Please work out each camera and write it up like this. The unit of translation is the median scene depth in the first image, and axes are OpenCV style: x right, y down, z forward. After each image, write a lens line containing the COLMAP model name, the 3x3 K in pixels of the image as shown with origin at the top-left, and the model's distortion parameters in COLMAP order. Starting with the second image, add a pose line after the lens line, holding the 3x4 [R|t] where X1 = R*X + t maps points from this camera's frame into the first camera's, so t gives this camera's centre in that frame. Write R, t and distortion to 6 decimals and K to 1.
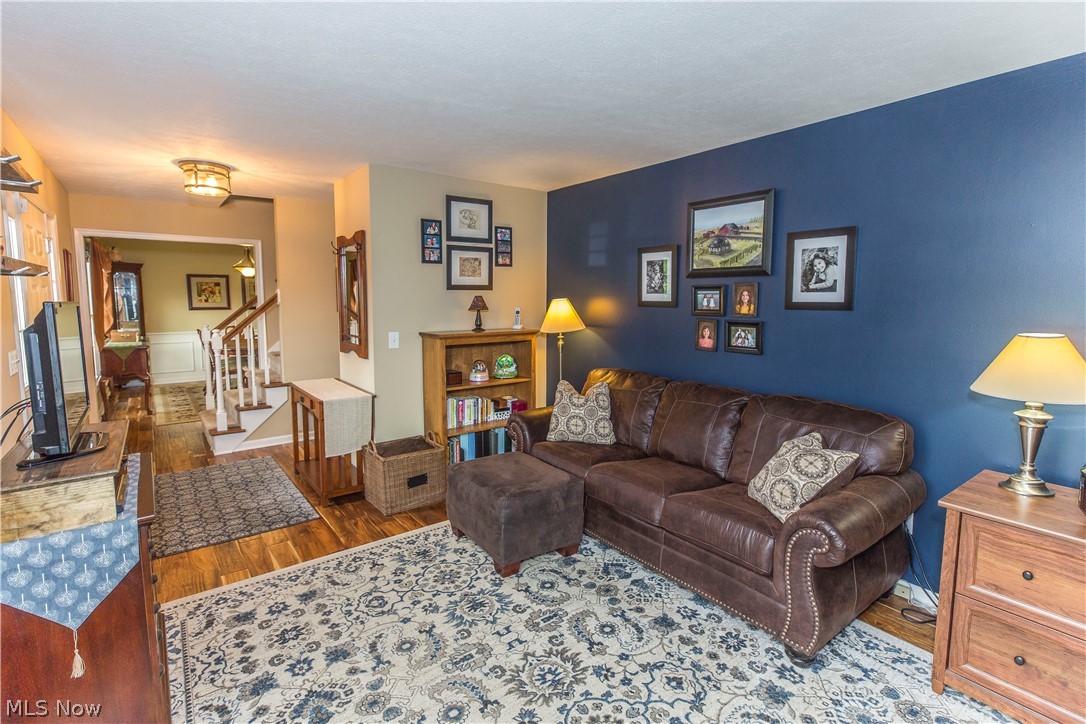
lens RADIAL K [[497.6, 0, 524.8], [0, 497.6, 347.1], [0, 0, 1]] dist [-0.001988, -0.000982]
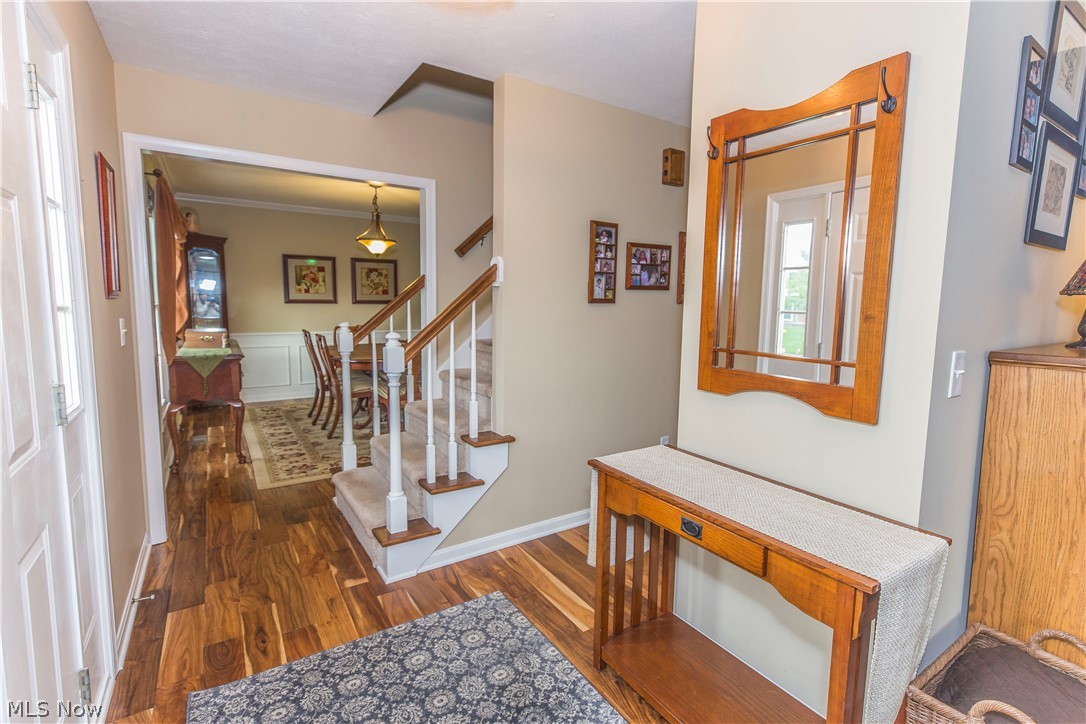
lens RADIAL K [[497.6, 0, 547.1], [0, 497.6, 356.0], [0, 0, 1]] dist [-0.001988, -0.000982]
pose [[0.998216, 0.019965, -0.056270, -0.502356], [-0.019457, 0.999765, 0.009564, -0.022259], [0.056448, -0.008452, 0.998370, 0.585918]]
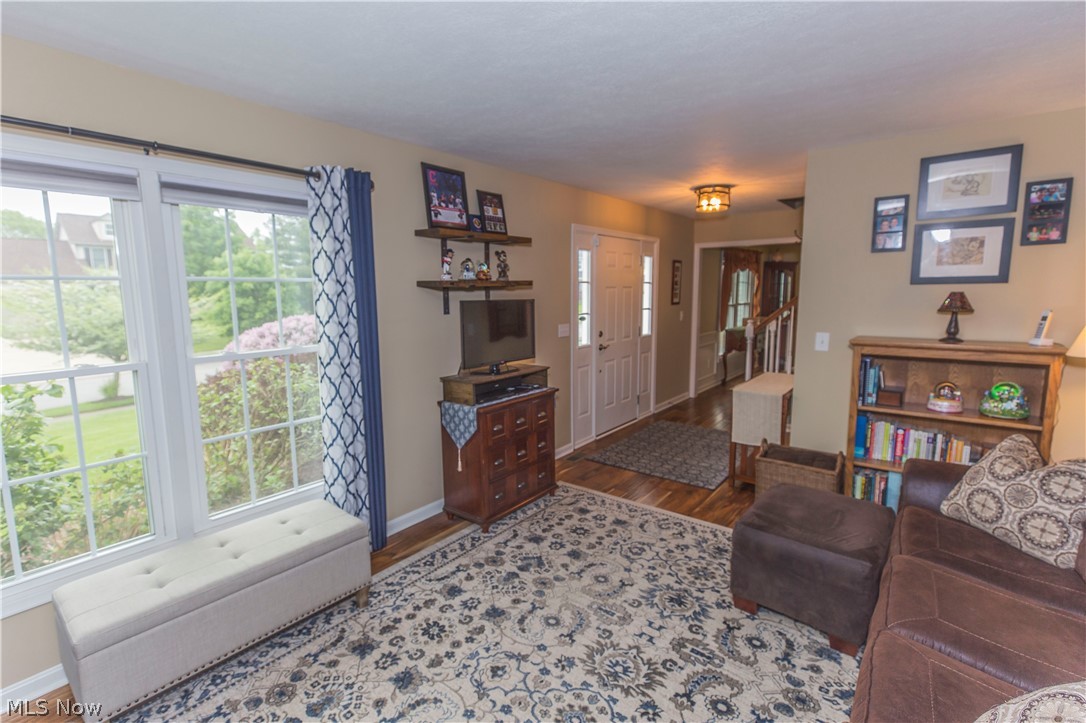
lens RADIAL K [[497.6, 0, 551.5], [0, 497.6, 358.3], [0, 0, 1]] dist [-0.001988, -0.000982]
pose [[0.277284, 0.128189, -0.952198, 0.433180], [-0.086730, 0.990353, 0.108069, -0.036533], [0.956865, 0.052619, 0.285727, 0.254018]]
